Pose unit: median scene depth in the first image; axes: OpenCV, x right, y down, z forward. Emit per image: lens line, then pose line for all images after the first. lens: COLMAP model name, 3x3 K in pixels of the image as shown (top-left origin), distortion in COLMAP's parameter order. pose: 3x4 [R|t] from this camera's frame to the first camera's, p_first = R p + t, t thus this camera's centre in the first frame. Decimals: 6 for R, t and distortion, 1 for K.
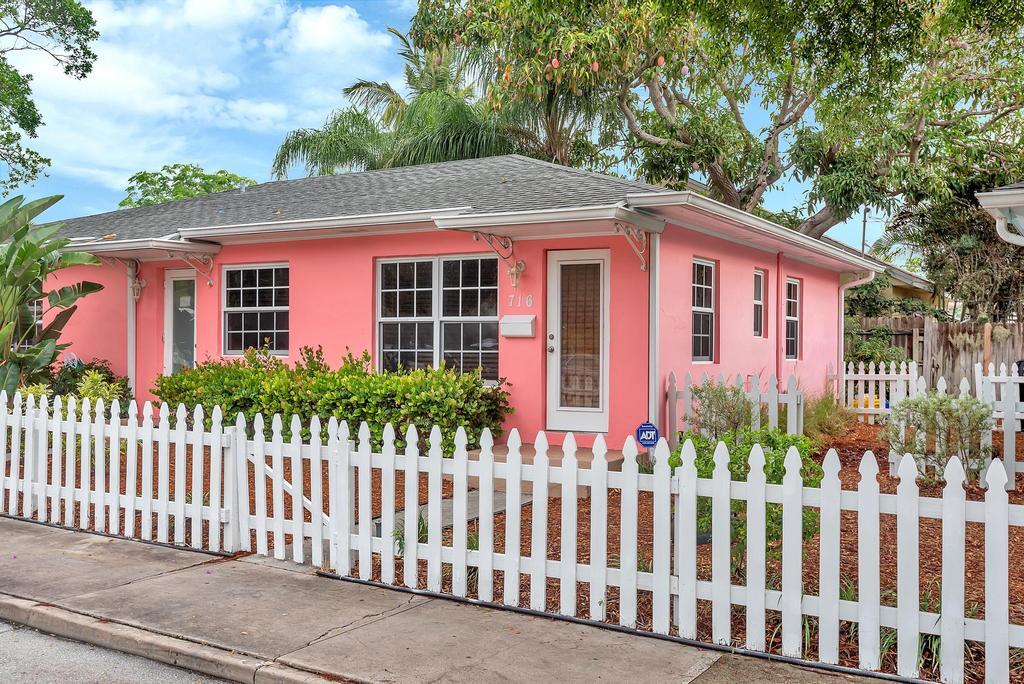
lens RADIAL K [[895.4, 0, 512.3], [0, 895.4, 343.7], [0, 0, 1]] dist [0.019380, 0.002953]
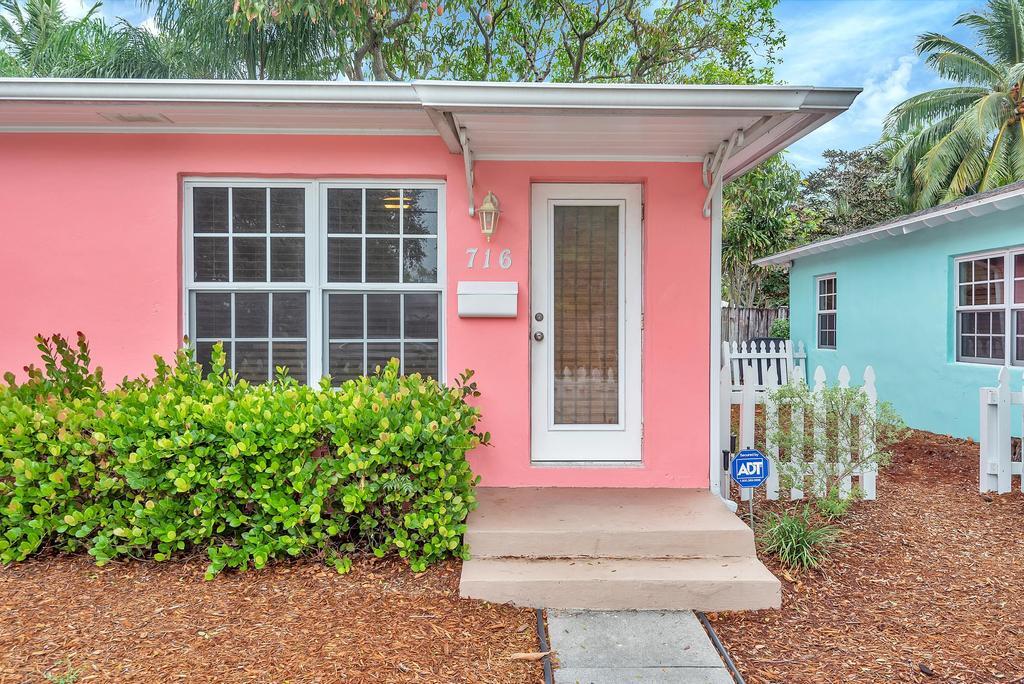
lens RADIAL K [[743.7, 0, 520.8], [0, 743.7, 315.5], [0, 0, 1]] dist [-0.005840, -0.006166]
pose [[0.844418, 0.002085, 0.535681, -0.234385], [0.003134, 0.999956, -0.008833, -0.004052], [-0.535676, 0.009137, 0.844374, 0.526767]]
